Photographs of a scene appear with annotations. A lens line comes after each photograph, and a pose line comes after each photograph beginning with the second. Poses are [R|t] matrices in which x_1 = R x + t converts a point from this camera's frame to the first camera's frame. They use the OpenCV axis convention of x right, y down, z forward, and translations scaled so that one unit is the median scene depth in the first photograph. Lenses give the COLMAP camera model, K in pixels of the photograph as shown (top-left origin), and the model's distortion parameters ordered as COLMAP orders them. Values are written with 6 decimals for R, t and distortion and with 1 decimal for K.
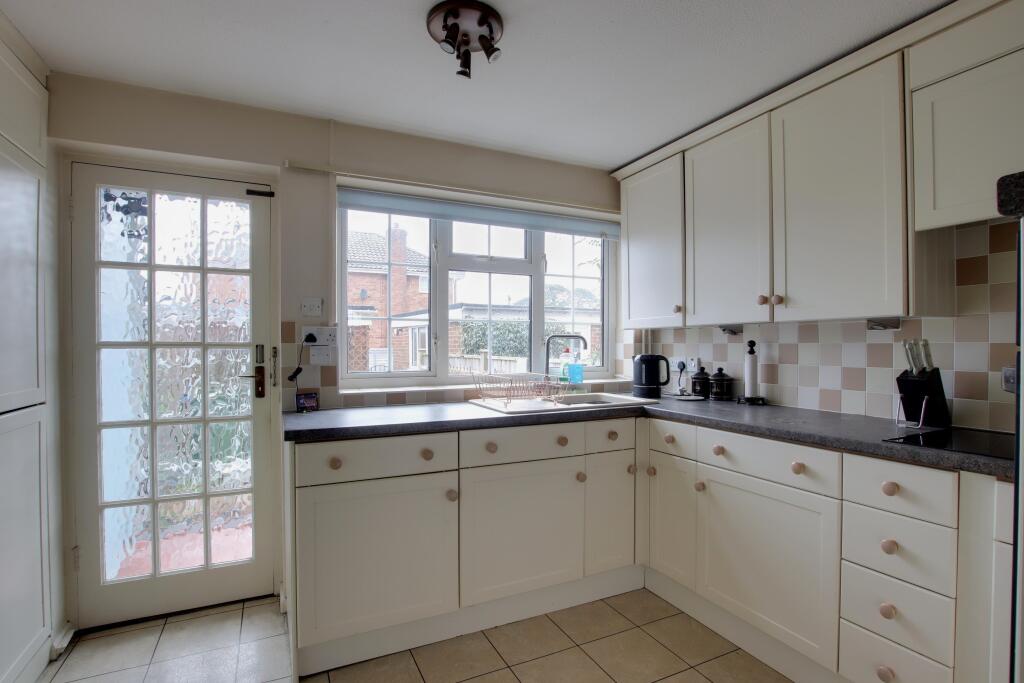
lens RADIAL K [[488.7, 0, 503.1], [0, 488.7, 343.7], [0, 0, 1]] dist [-0.018257, 0.000150]
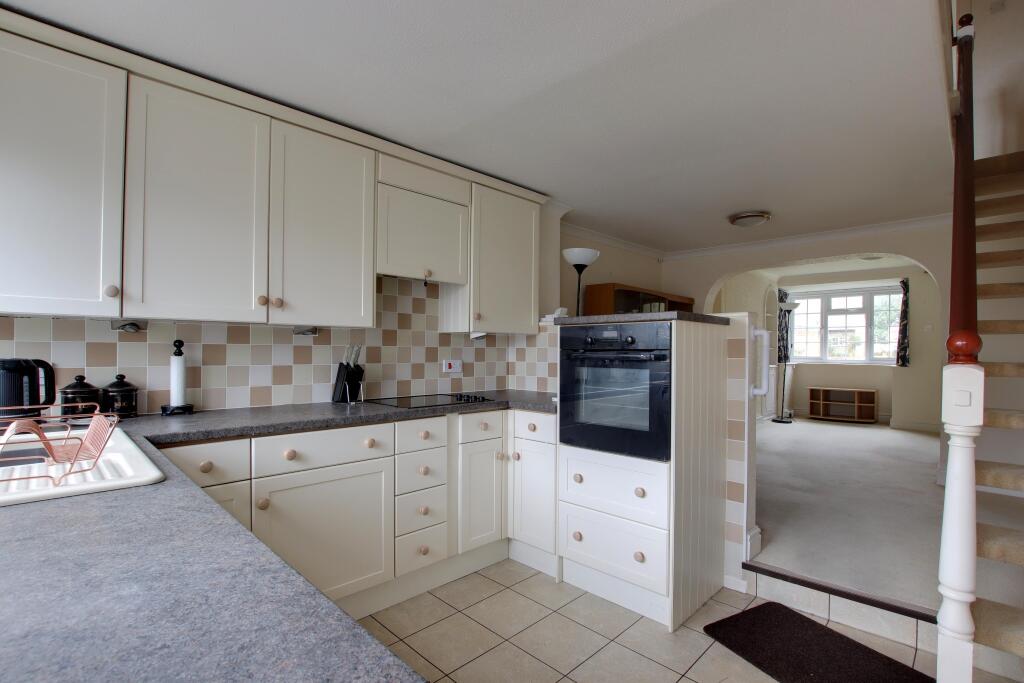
lens RADIAL K [[488.7, 0, 507.3], [0, 488.7, 344.5], [0, 0, 1]] dist [-0.018257, 0.000150]
pose [[-0.325767, 0.008710, 0.945410, -0.584666], [-0.012912, 0.999823, -0.013660, 0.006950], [-0.945362, -0.016658, -0.325597, 0.878654]]
